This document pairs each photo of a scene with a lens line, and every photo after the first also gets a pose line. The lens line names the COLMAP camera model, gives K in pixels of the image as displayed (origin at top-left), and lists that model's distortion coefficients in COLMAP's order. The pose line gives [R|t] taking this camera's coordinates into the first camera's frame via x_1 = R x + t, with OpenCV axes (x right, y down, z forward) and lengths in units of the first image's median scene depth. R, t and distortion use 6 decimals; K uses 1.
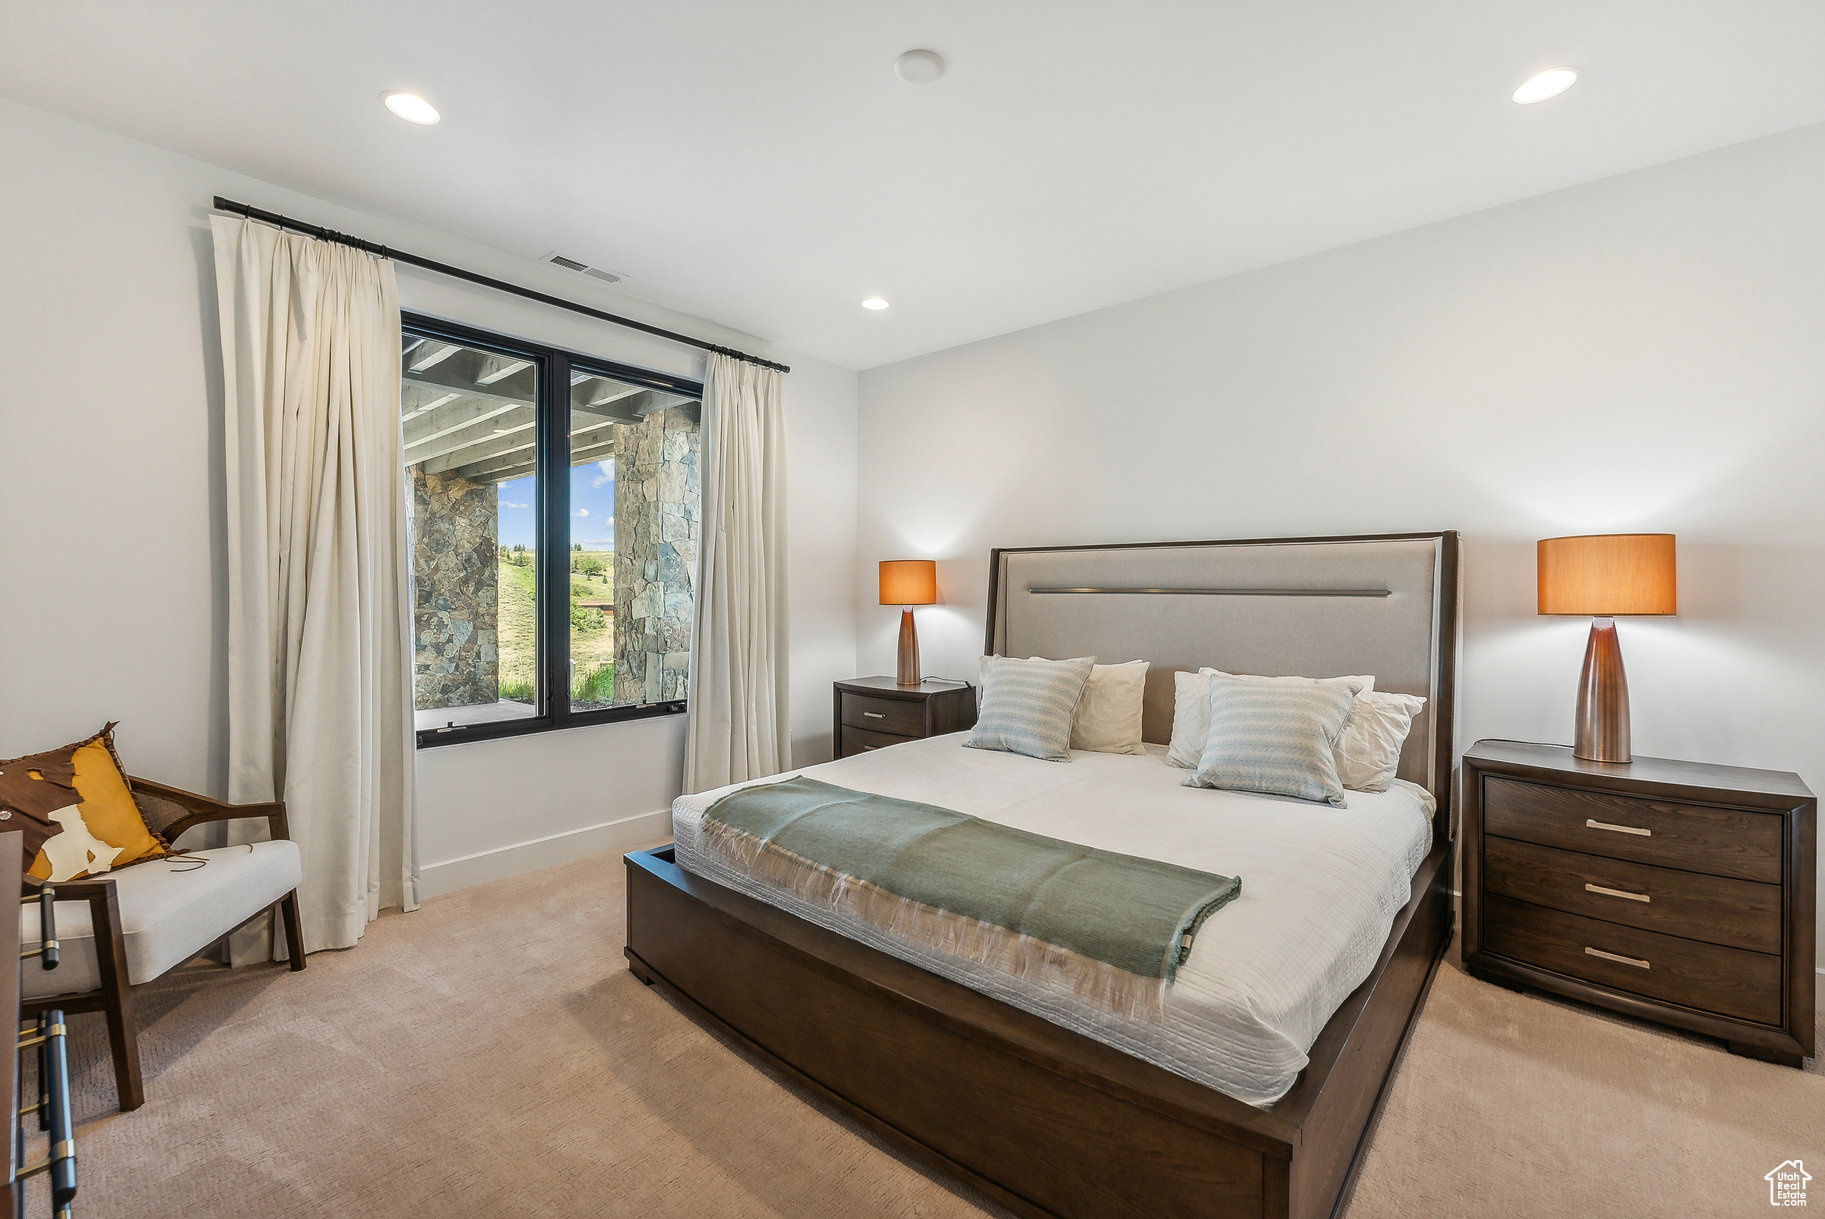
lens RADIAL K [[753.3, 0, 907.1], [0, 753.3, 594.8], [0, 0, 1]] dist [0.001852, 0.000292]
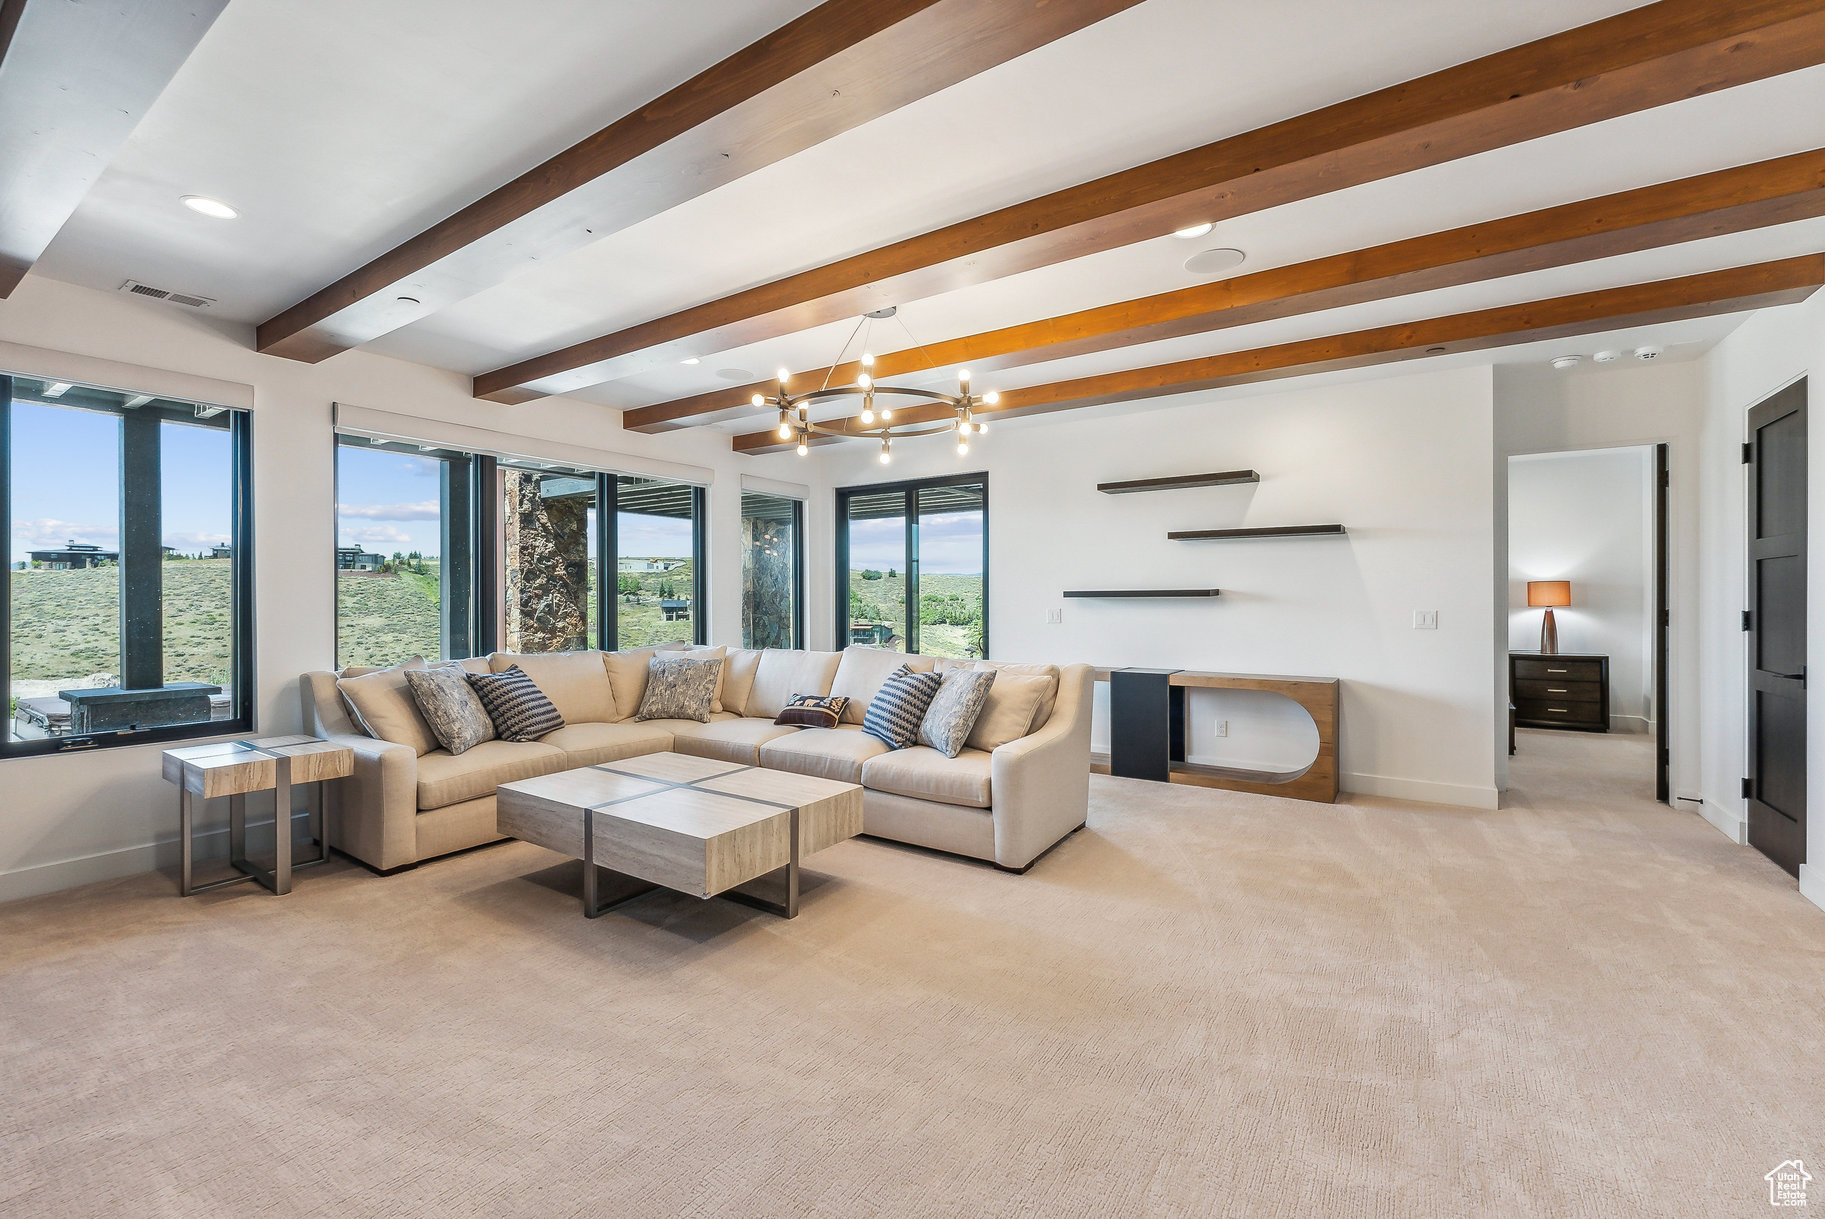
lens RADIAL K [[760.2, 0, 913.5], [0, 760.2, 598.0], [0, 0, 1]] dist [-0.000184, 0.000151]
pose [[0.991396, -0.006452, 0.130738, -2.074373], [0.007084, 0.999965, -0.004365, -0.012501], [-0.130705, 0.005254, 0.991407, -1.754855]]
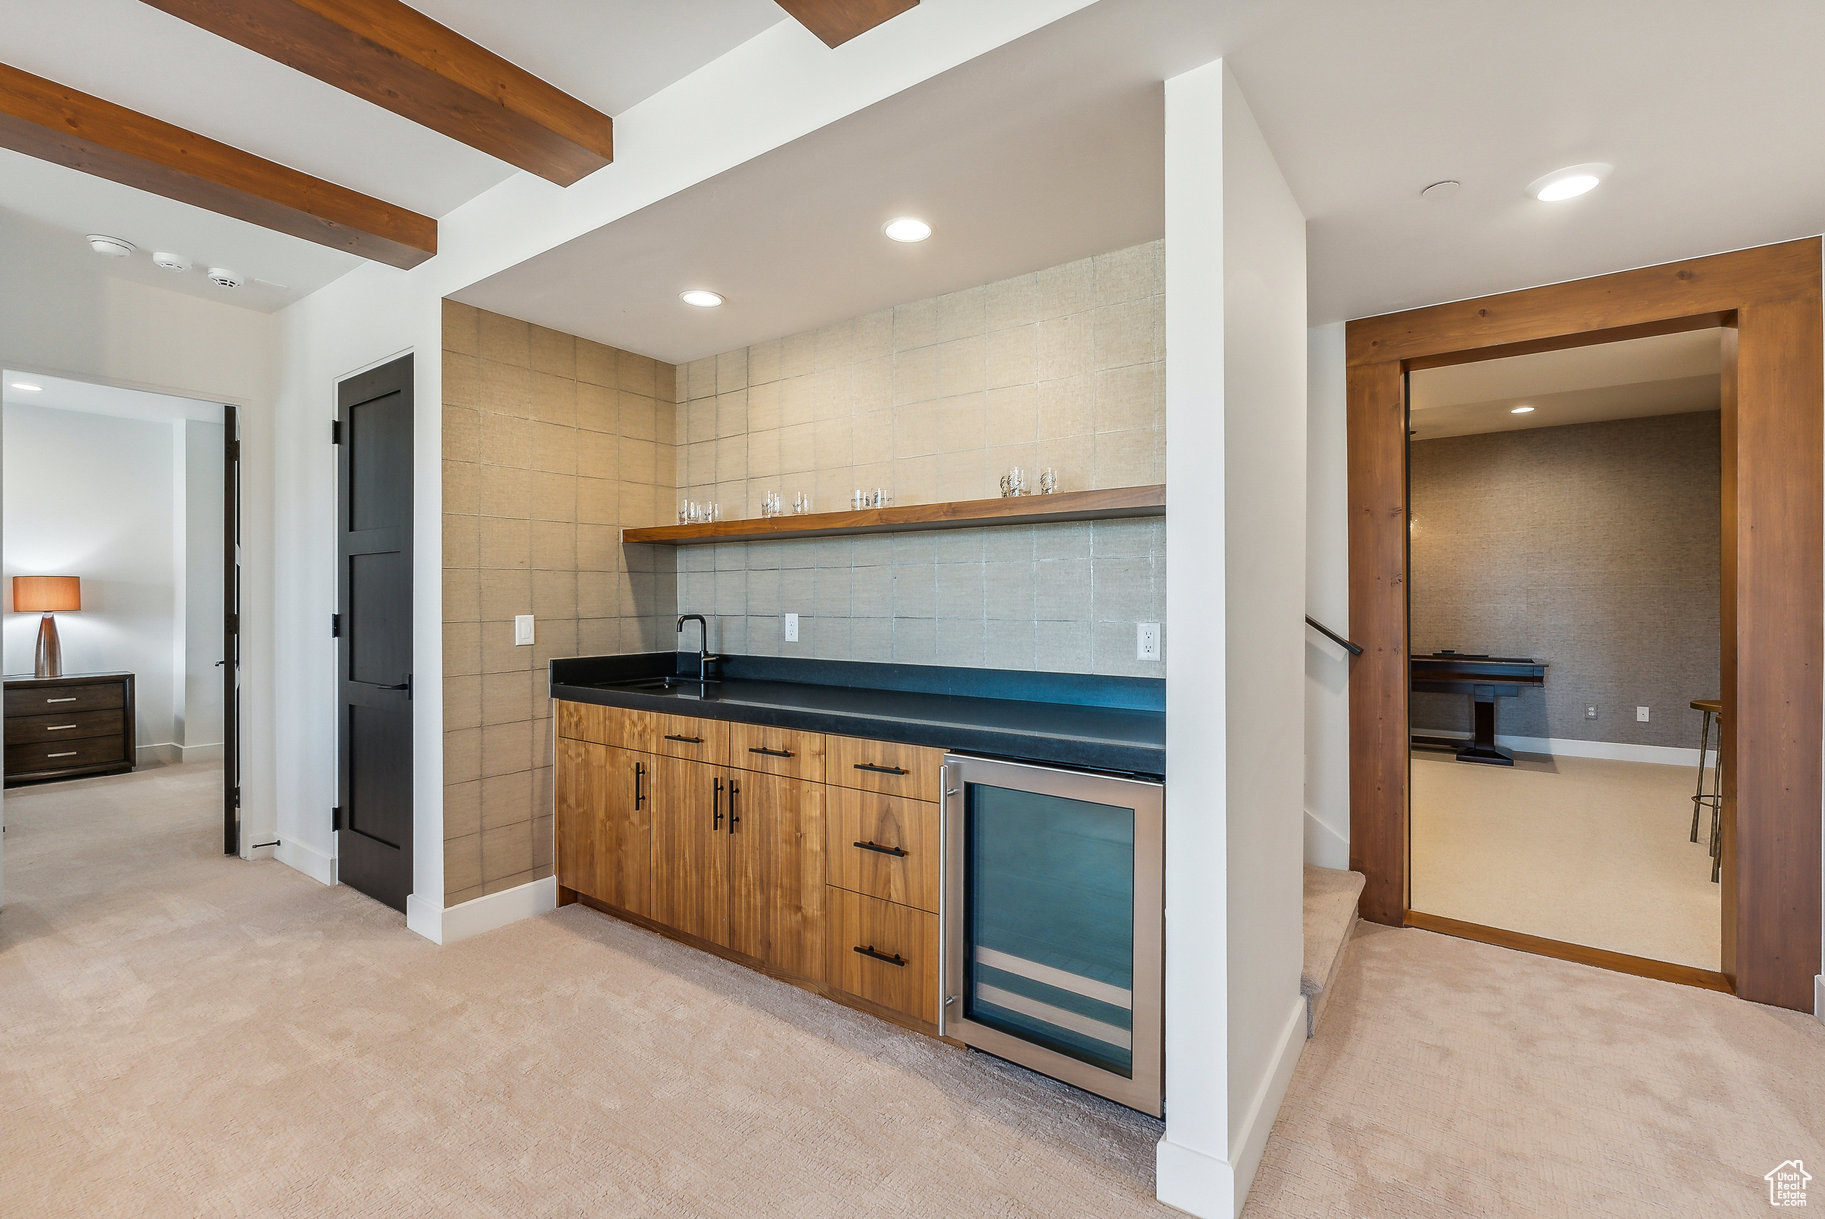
lens RADIAL K [[804.3, 0, 905.6], [0, 804.3, 599.0], [0, 0, 1]] dist [0.002000, 0.000163]
pose [[-0.097220, -0.005584, 0.995247, -1.686750], [0.005263, 0.999967, 0.006124, -0.010949], [-0.995249, 0.005833, -0.097188, -1.283592]]
